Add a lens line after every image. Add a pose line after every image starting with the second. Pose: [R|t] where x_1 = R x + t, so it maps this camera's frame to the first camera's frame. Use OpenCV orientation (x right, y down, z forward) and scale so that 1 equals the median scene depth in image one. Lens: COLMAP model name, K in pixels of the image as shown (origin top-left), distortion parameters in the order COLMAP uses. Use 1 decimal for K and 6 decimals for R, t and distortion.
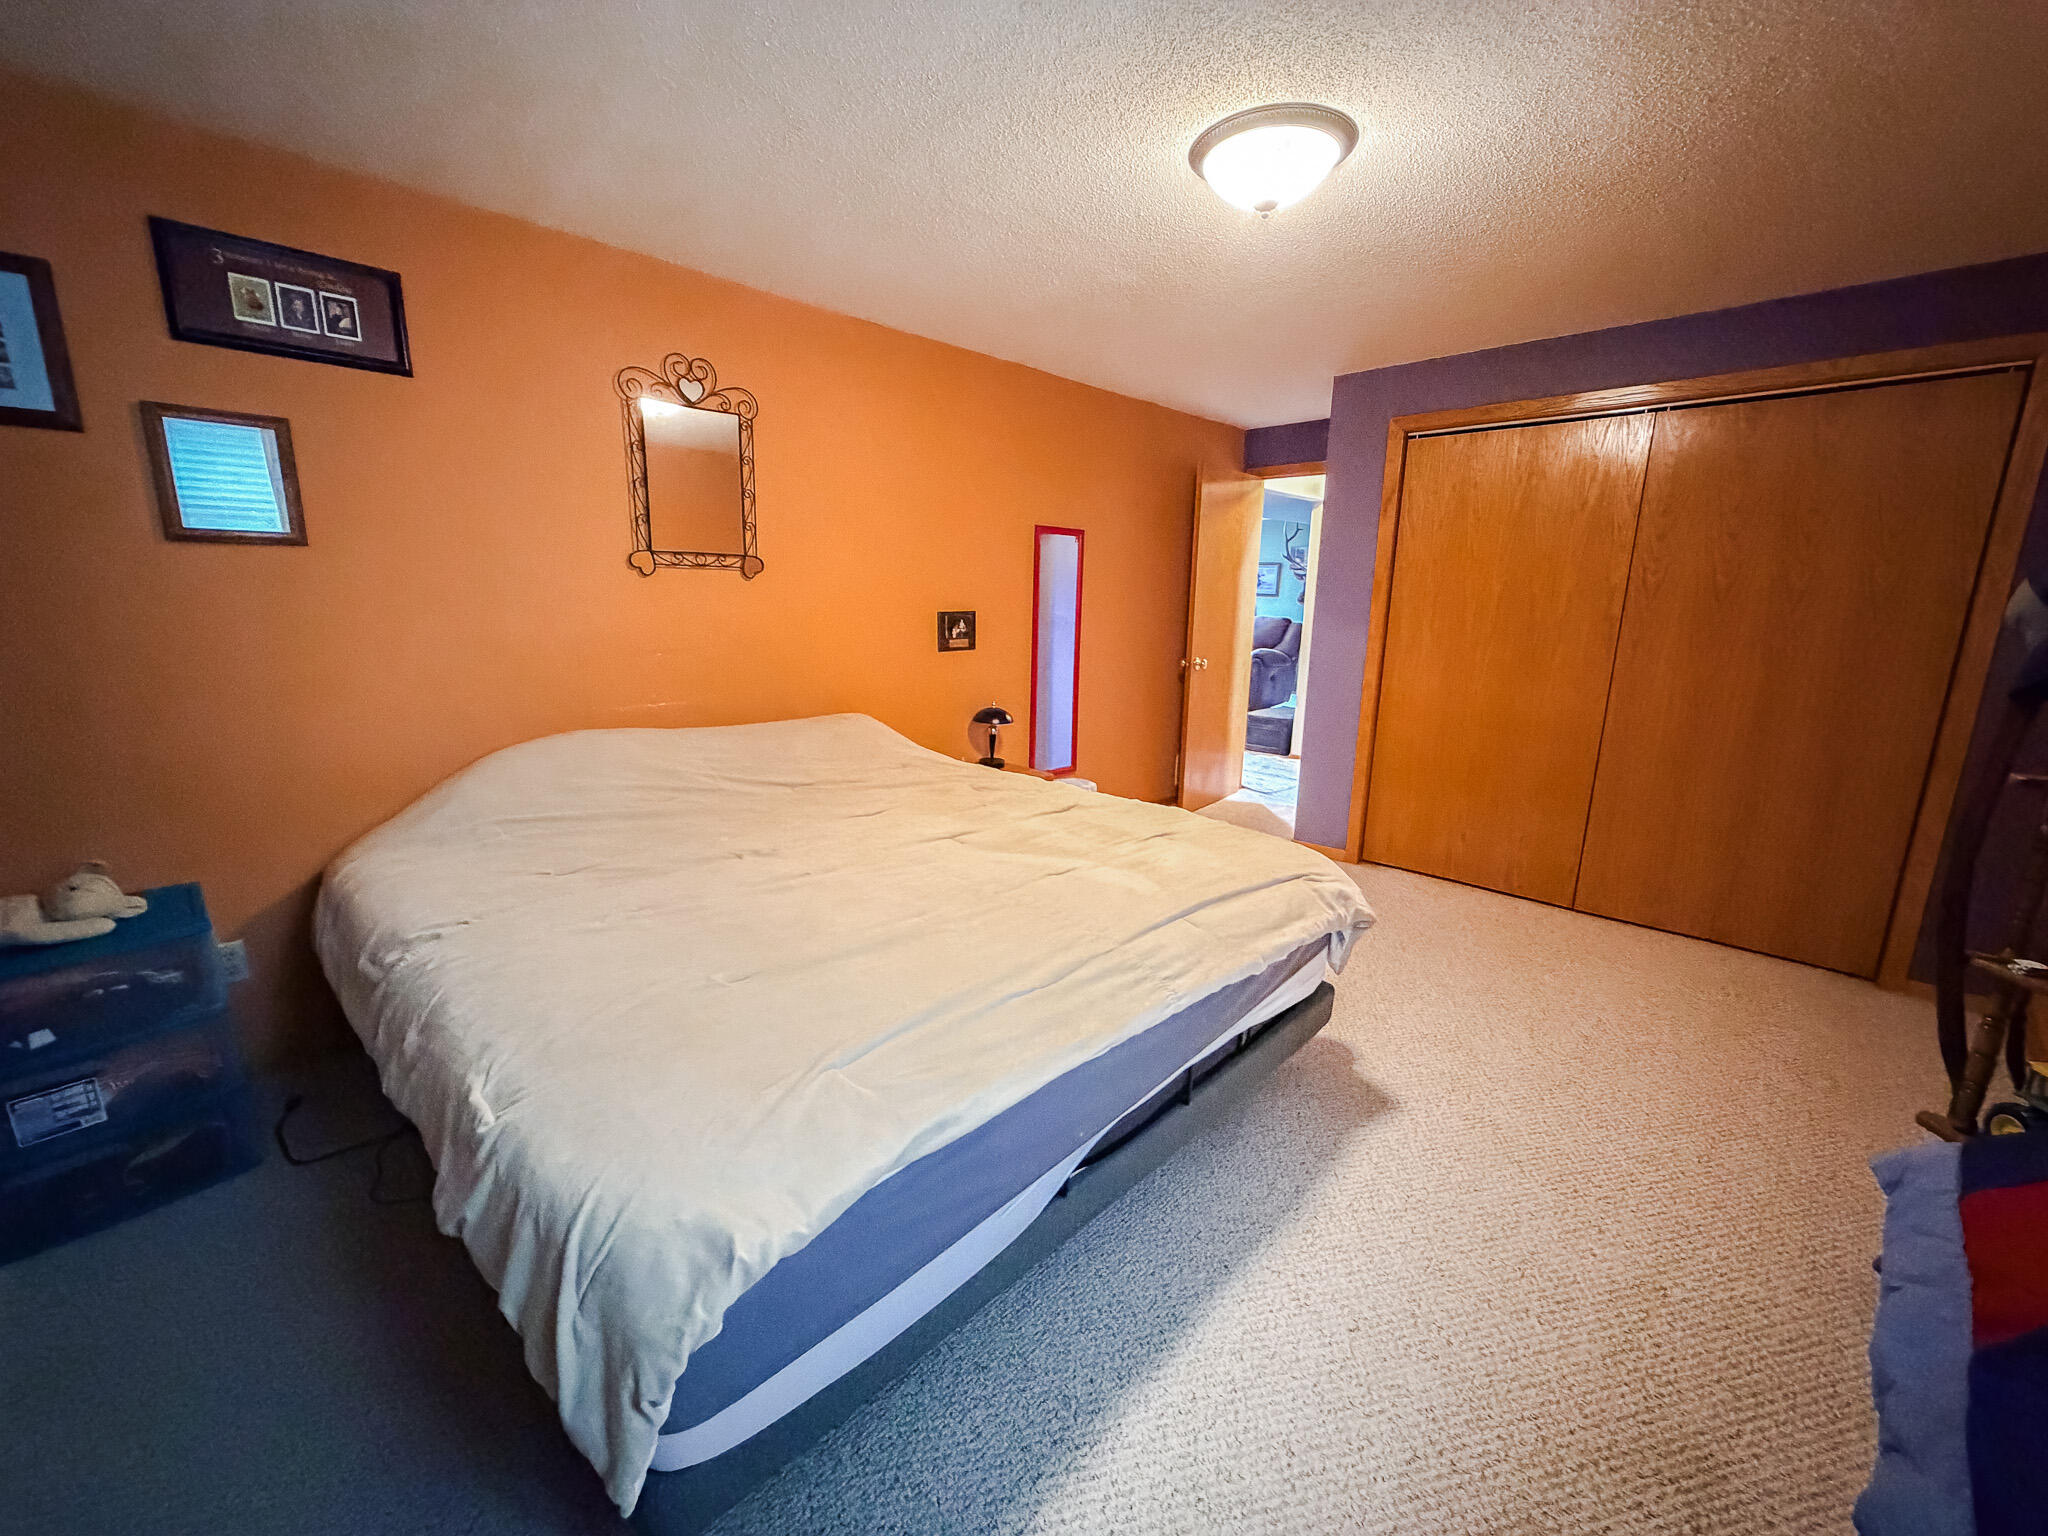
lens RADIAL K [[814.3, 0, 1015.0], [0, 814.3, 765.0], [0, 0, 1]] dist [-0.000513, -0.000248]
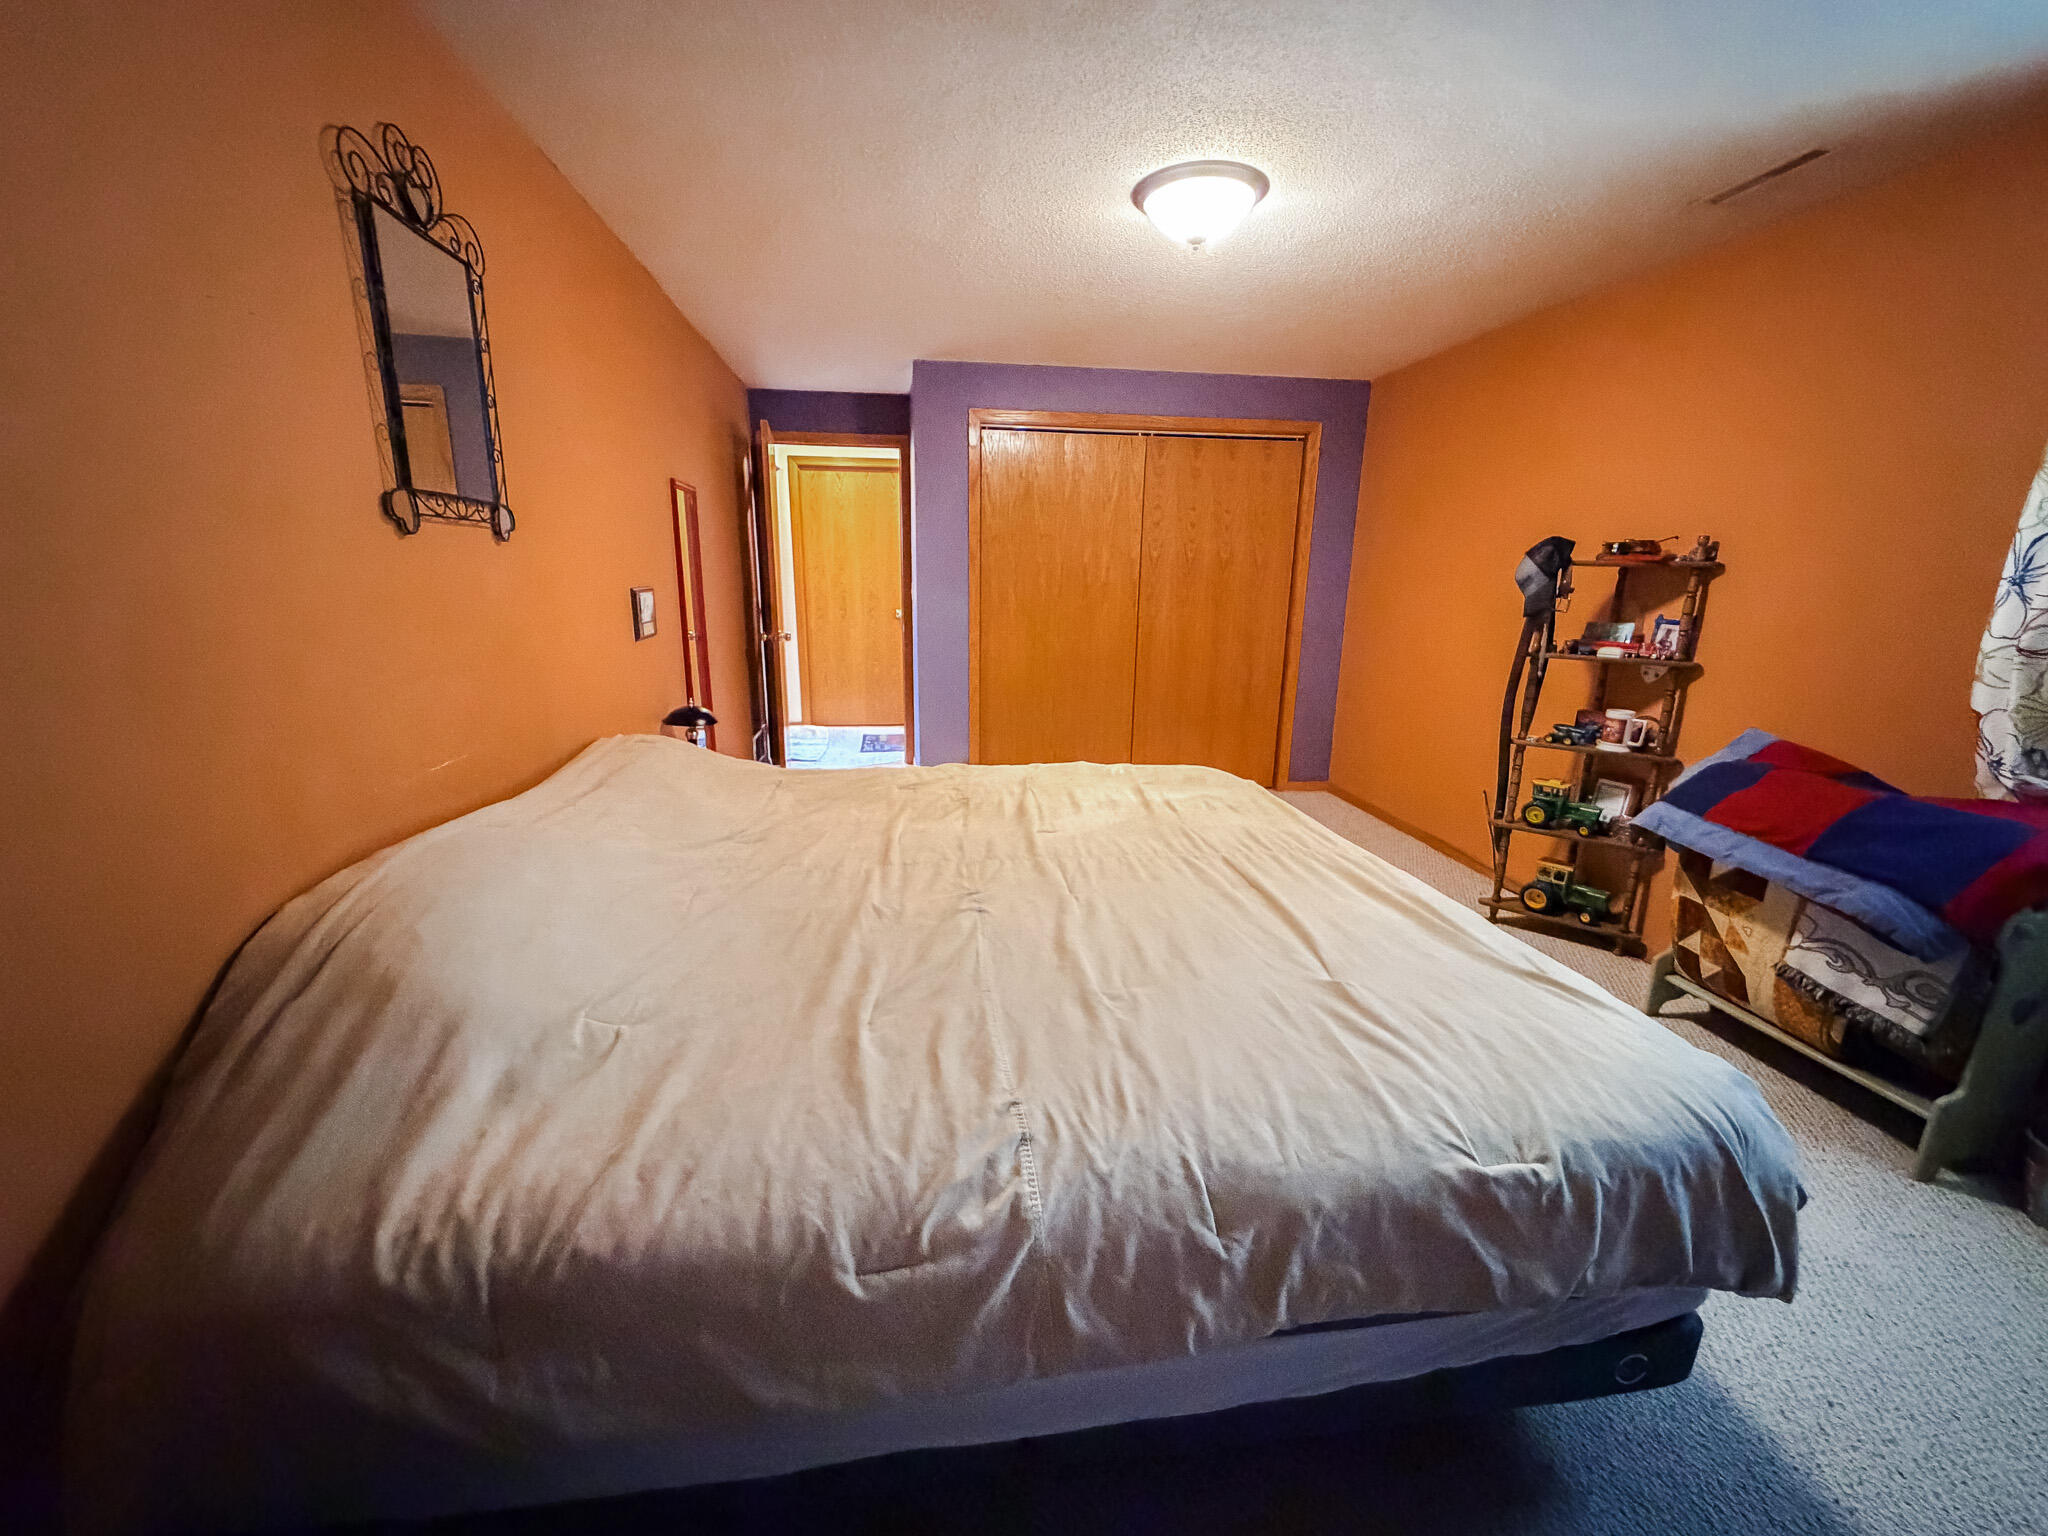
lens RADIAL K [[814.3, 0, 1030.9], [0, 814.3, 773.6], [0, 0, 1]] dist [-0.000513, -0.000248]
pose [[0.604323, -0.199736, 0.771297, -0.628676], [0.163342, 0.978564, 0.125429, -0.072258], [-0.779816, 0.050185, 0.623993, 0.324779]]
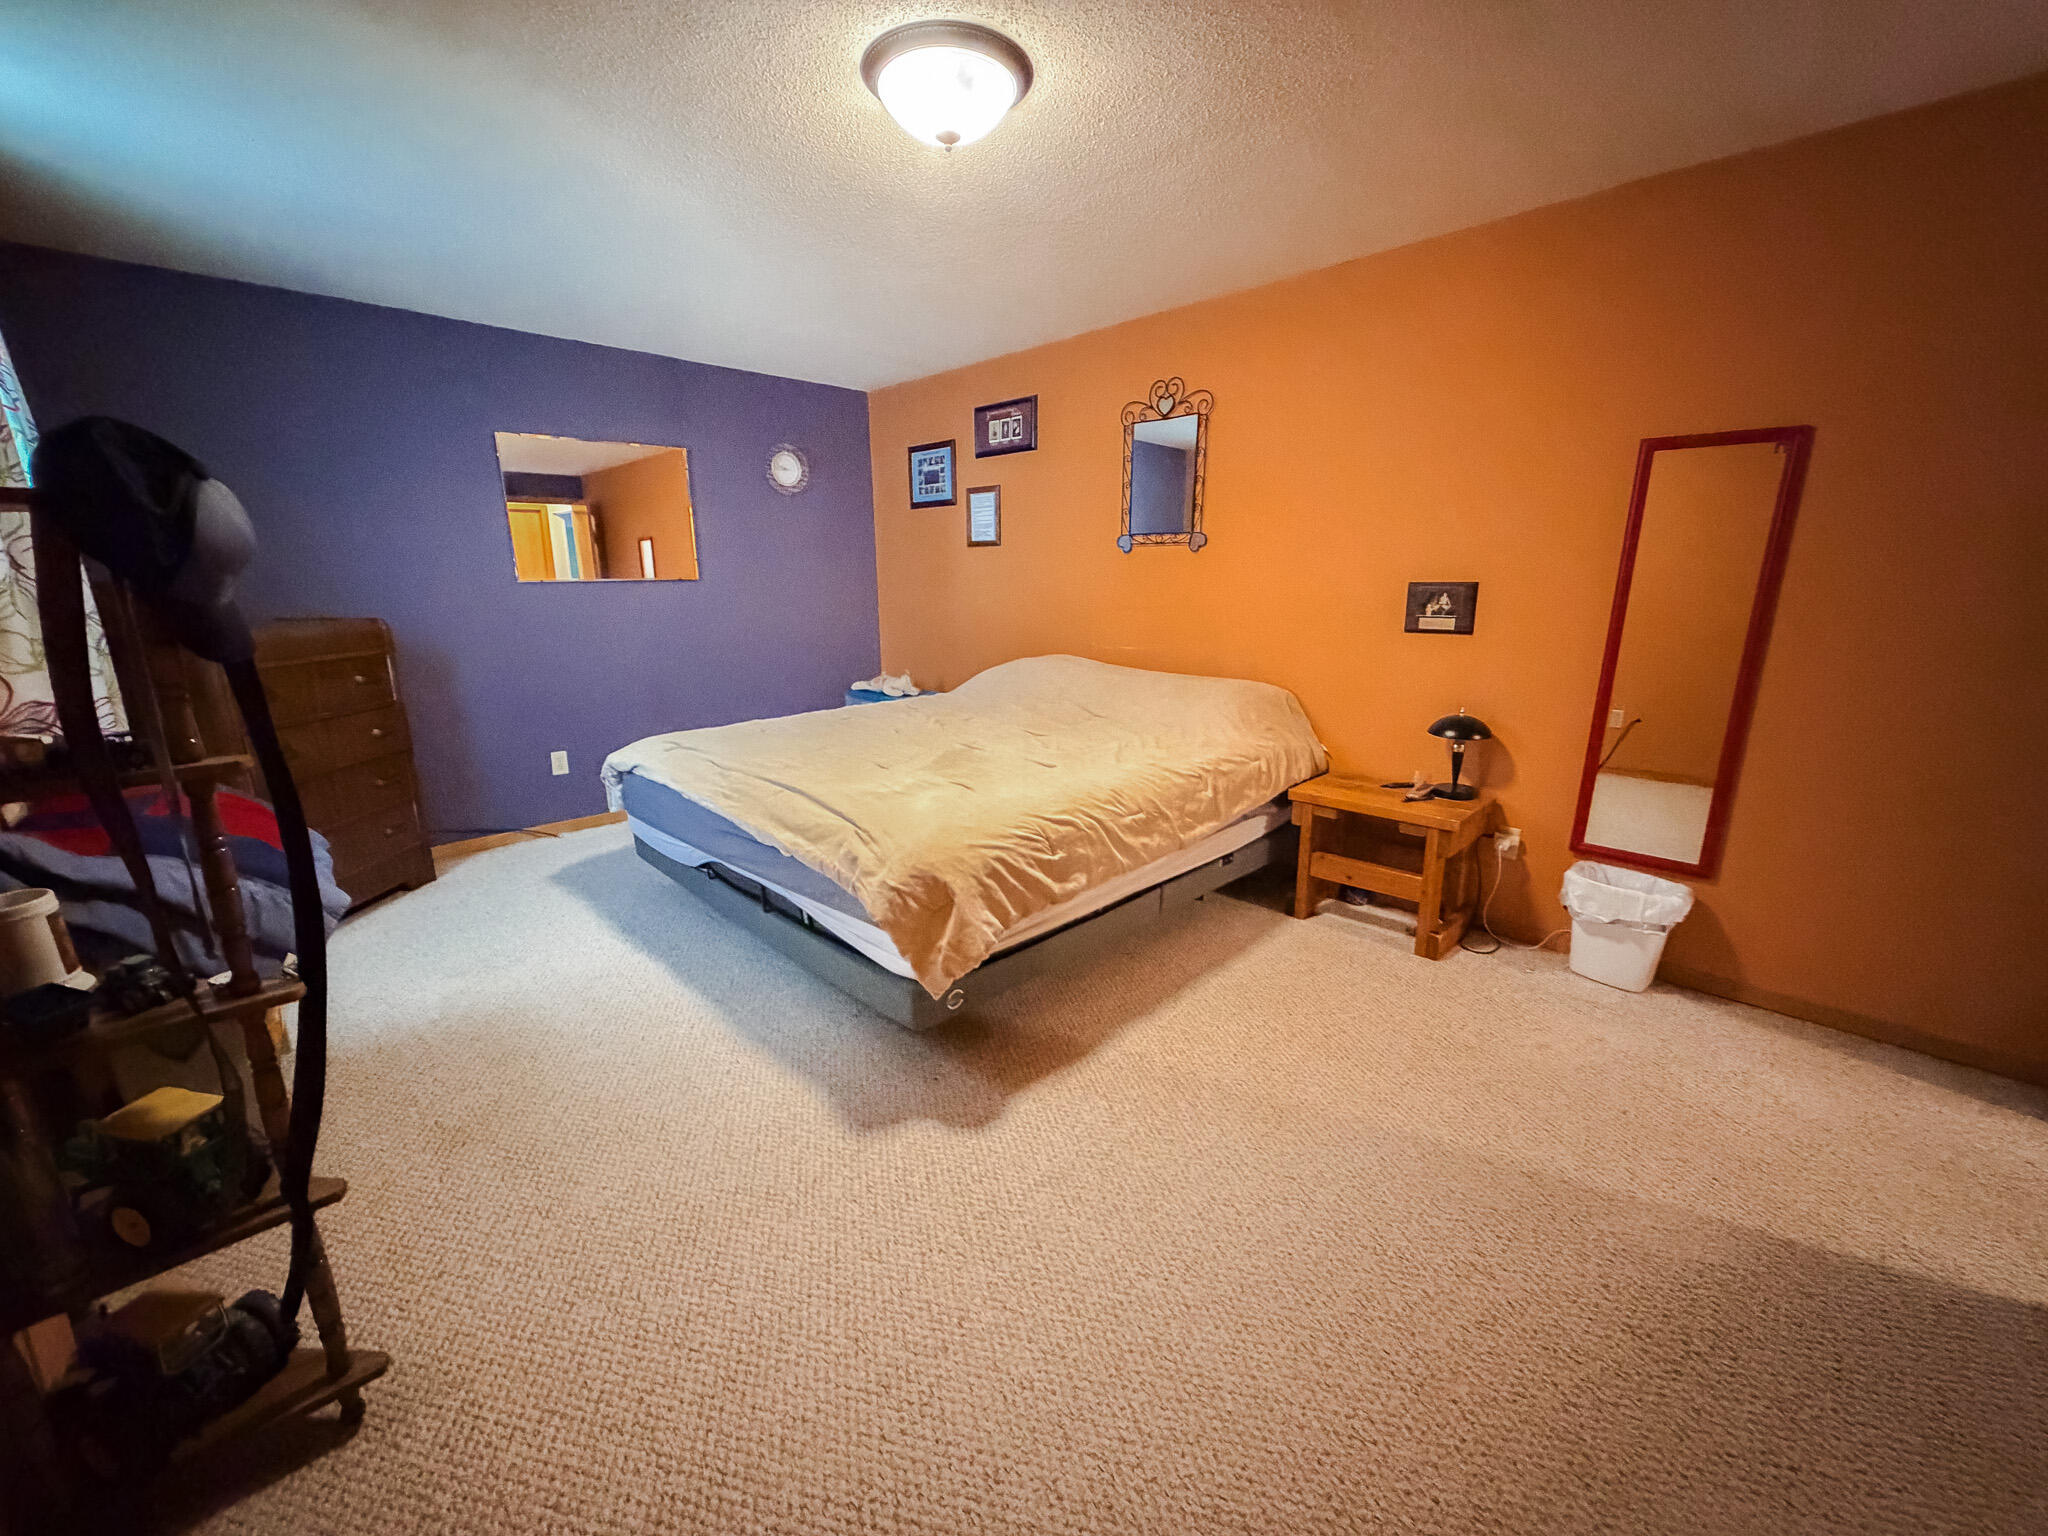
lens RADIAL K [[814.3, 0, 1010.9], [0, 814.3, 762.1], [0, 0, 1]] dist [-0.000513, -0.000248]
pose [[-0.015303, 0.211111, -0.977342, 0.941141], [-0.203527, 0.956335, 0.209760, -0.137235], [0.978950, 0.202126, 0.028332, 0.806281]]
